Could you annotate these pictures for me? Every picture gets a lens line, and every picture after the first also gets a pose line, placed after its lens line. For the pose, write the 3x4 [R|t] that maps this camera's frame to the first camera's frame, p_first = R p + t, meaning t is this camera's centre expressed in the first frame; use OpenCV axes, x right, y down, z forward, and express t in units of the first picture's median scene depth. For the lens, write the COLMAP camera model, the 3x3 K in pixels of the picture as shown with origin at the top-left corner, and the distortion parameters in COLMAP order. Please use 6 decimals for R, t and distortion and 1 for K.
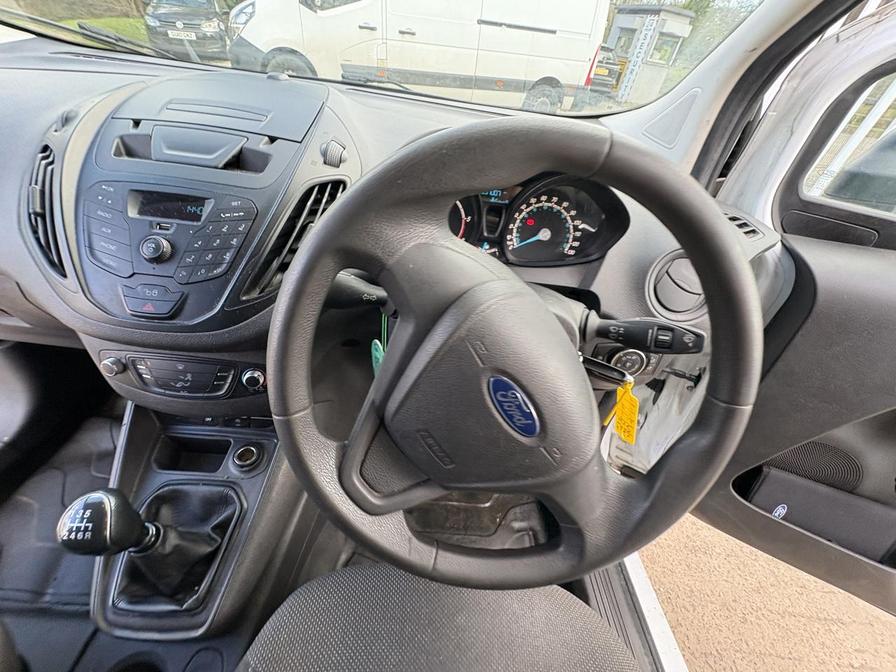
lens RADIAL K [[358.6, 0, 446.2], [0, 358.6, 337.1], [0, 0, 1]] dist [-0.000140, 0.000582]
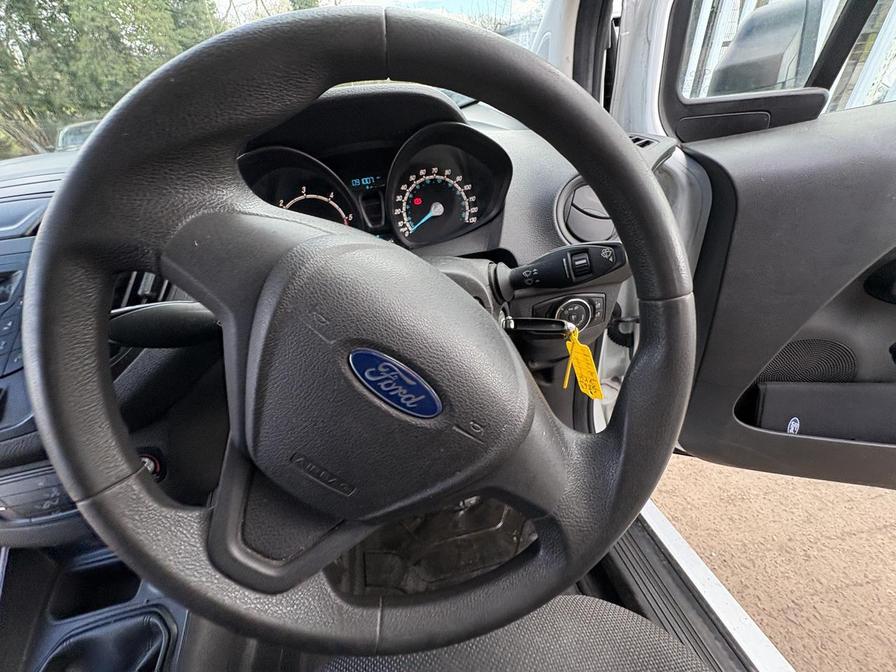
lens RADIAL K [[357.5, 0, 445.4], [0, 357.5, 338.3], [0, 0, 1]] dist [0.000906, -0.000024]
pose [[0.950770, -0.304792, 0.056016, 0.157674], [0.308630, 0.947612, -0.082337, 0.113207], [-0.027985, 0.095572, 0.995029, 0.144510]]
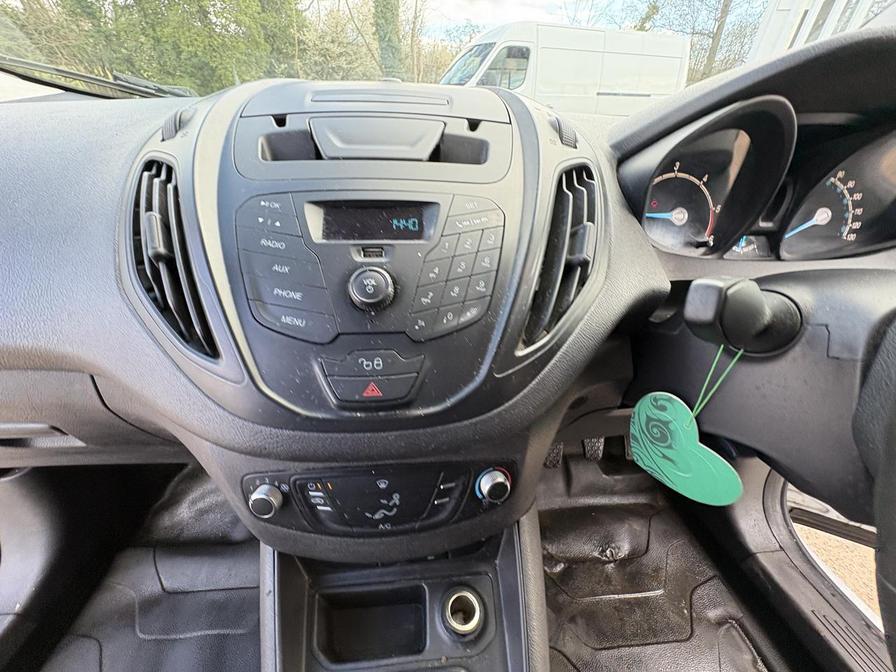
lens RADIAL K [[360.2, 0, 447.3], [0, 360.2, 334.9], [0, 0, 1]] dist [0.001607, 0.000361]
pose [[0.990484, -0.132445, 0.037413, -0.585829], [0.136204, 0.982327, -0.128386, -0.065106], [-0.019748, 0.132260, 0.991018, 0.349681]]
